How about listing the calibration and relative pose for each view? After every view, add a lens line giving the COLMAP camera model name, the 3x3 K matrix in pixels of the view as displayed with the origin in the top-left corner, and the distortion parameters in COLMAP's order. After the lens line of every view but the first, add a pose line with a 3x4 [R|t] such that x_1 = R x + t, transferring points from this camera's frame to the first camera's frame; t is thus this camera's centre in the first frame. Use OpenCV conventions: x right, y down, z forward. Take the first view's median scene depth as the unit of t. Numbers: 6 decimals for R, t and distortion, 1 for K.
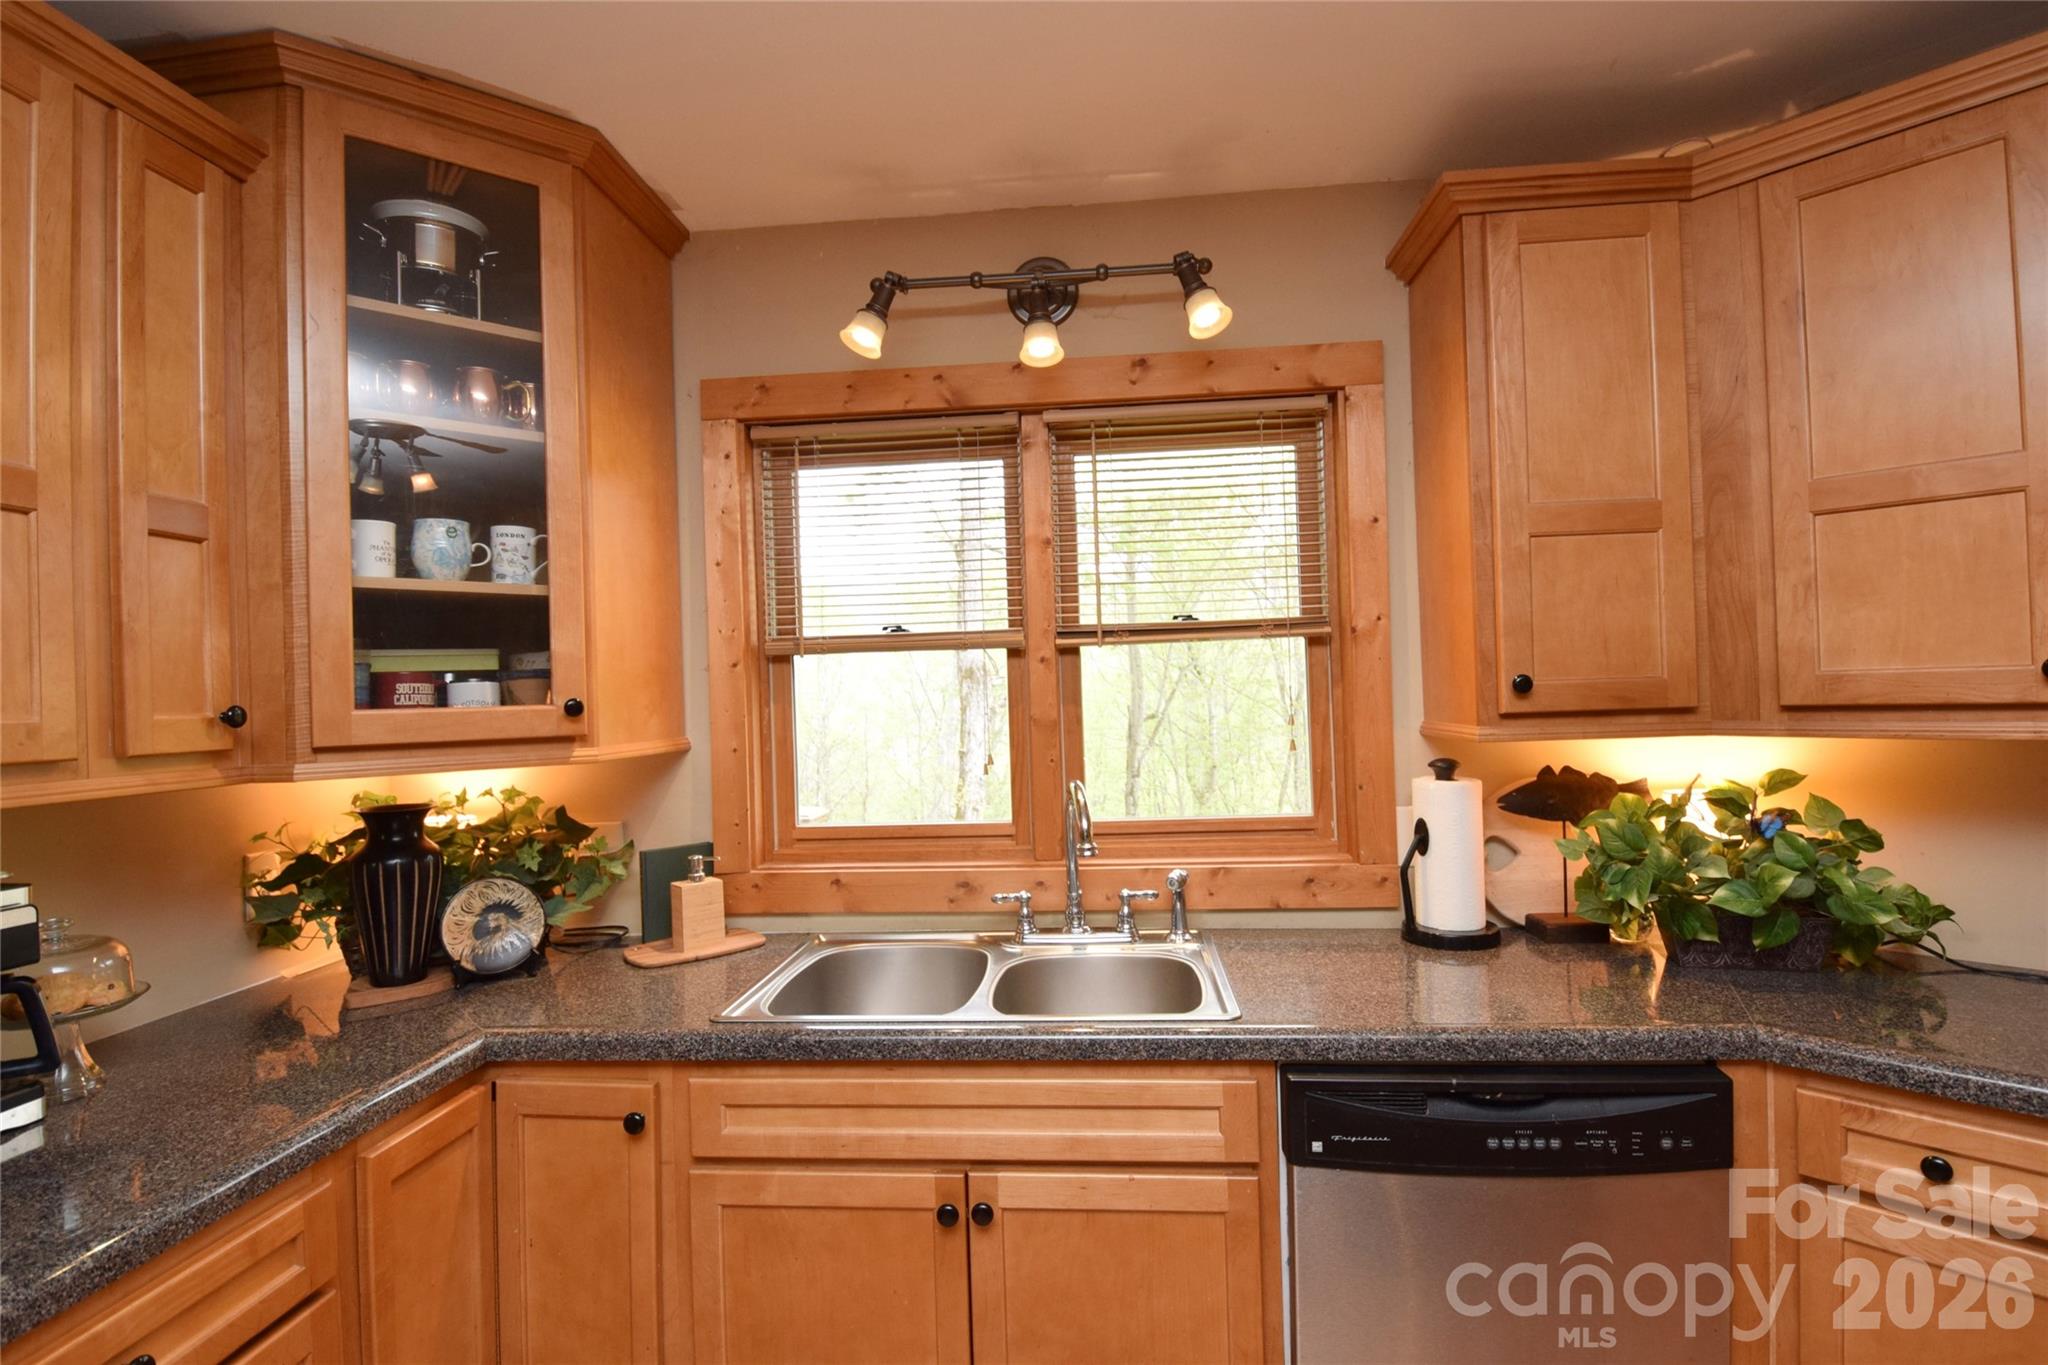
lens RADIAL K [[948.5, 0, 943.3], [0, 948.5, 692.5], [0, 0, 1]] dist [-0.000104, -0.000244]
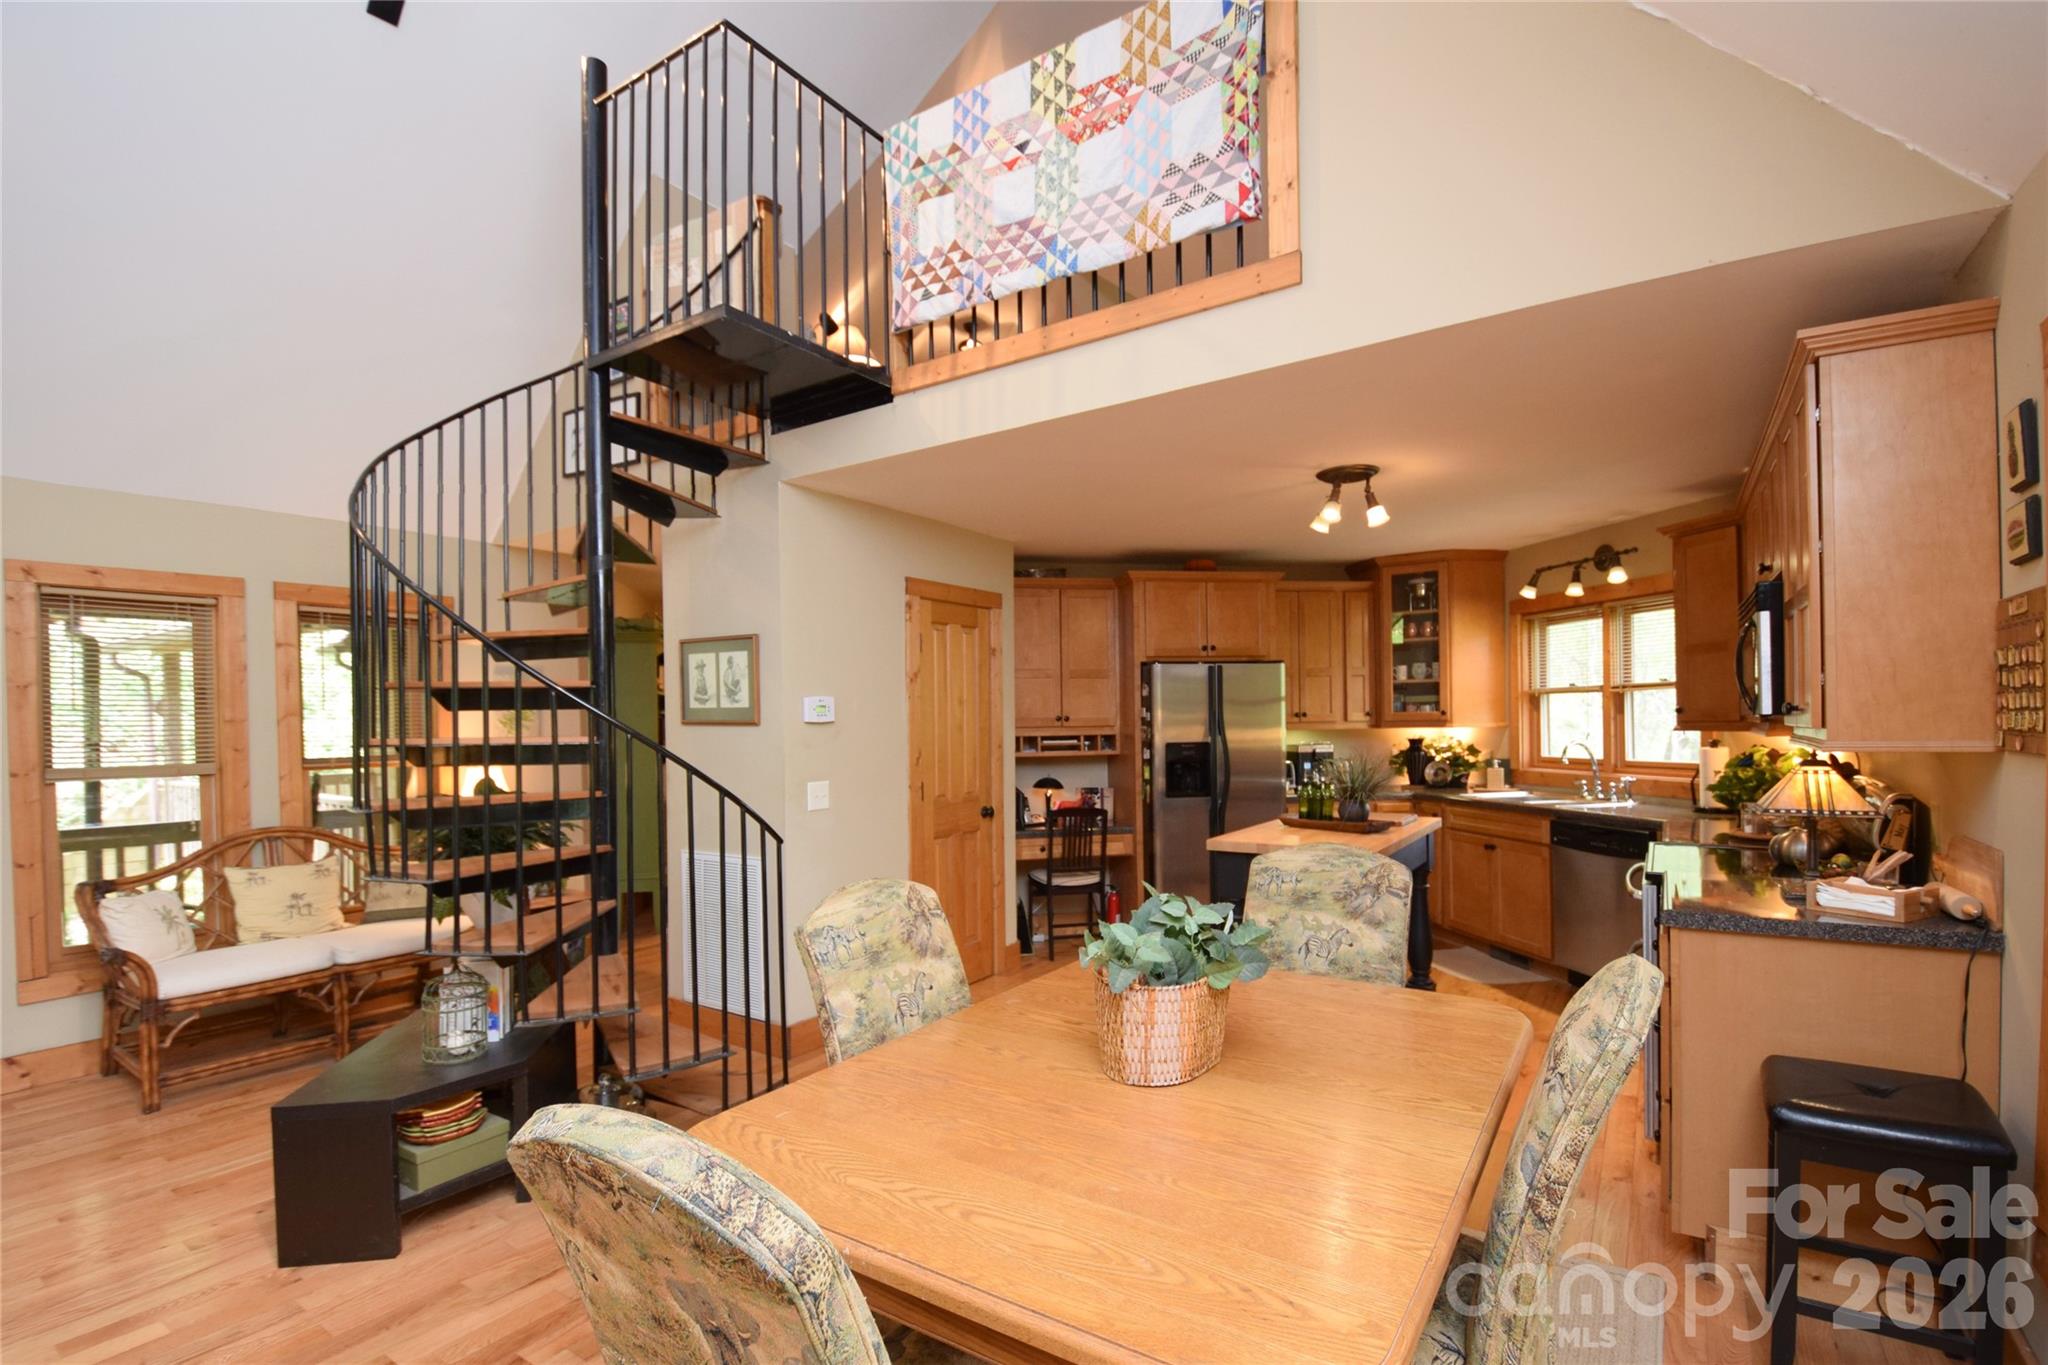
lens RADIAL K [[950.3, 0, 1043.6], [0, 950.3, 728.7], [0, 0, 1]] dist [0.020021, -0.025684]
pose [[0.295637, 0.034639, -0.954672, 2.307666], [0.011264, 0.999147, 0.039741, -0.075056], [0.955234, -0.022503, 0.294994, -1.352370]]
